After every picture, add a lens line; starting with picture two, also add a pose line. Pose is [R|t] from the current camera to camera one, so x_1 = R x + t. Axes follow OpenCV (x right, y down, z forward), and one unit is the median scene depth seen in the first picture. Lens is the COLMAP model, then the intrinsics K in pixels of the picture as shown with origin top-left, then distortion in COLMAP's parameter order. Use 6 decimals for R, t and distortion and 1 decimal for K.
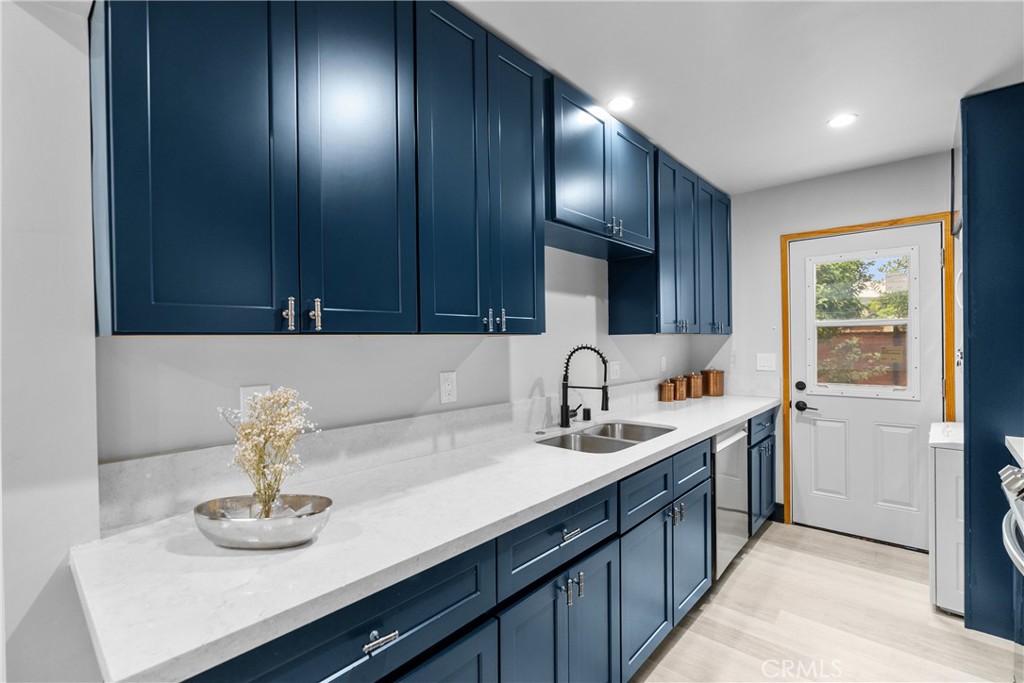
lens RADIAL K [[458.7, 0, 513.7], [0, 458.7, 343.6], [0, 0, 1]] dist [-0.008799, 0.002583]
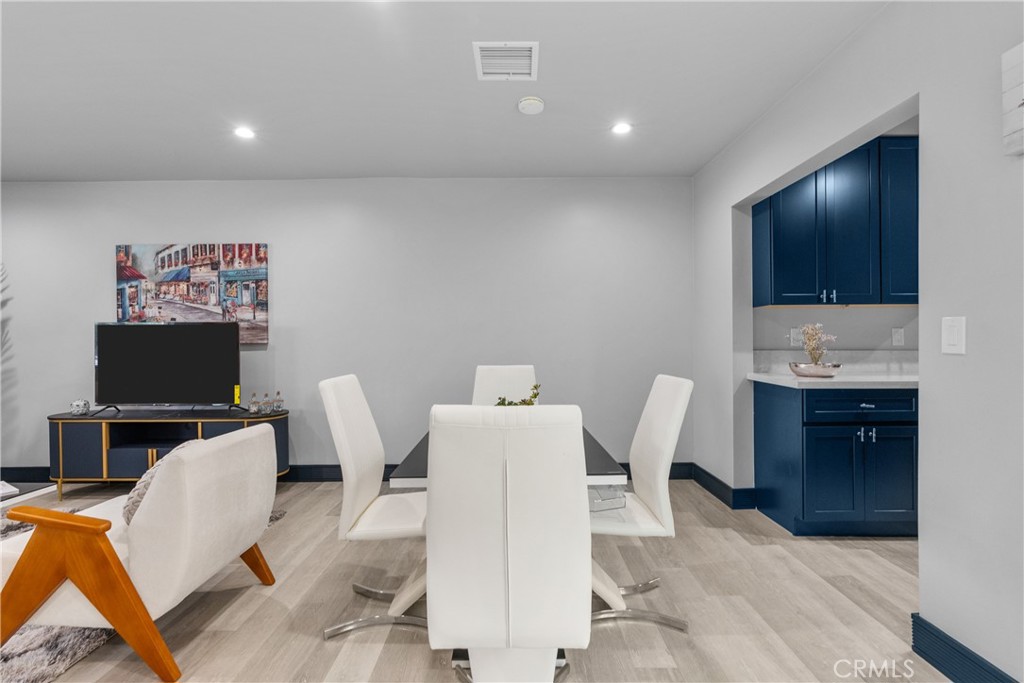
lens RADIAL K [[458.7, 0, 515.4], [0, 458.7, 342.4], [0, 0, 1]] dist [-0.008799, 0.002583]
pose [[0.670614, 0.011957, -0.741710, 0.118081], [-0.006410, 0.999926, 0.010324, 0.076442], [0.741778, -0.002169, 0.670642, -0.868571]]
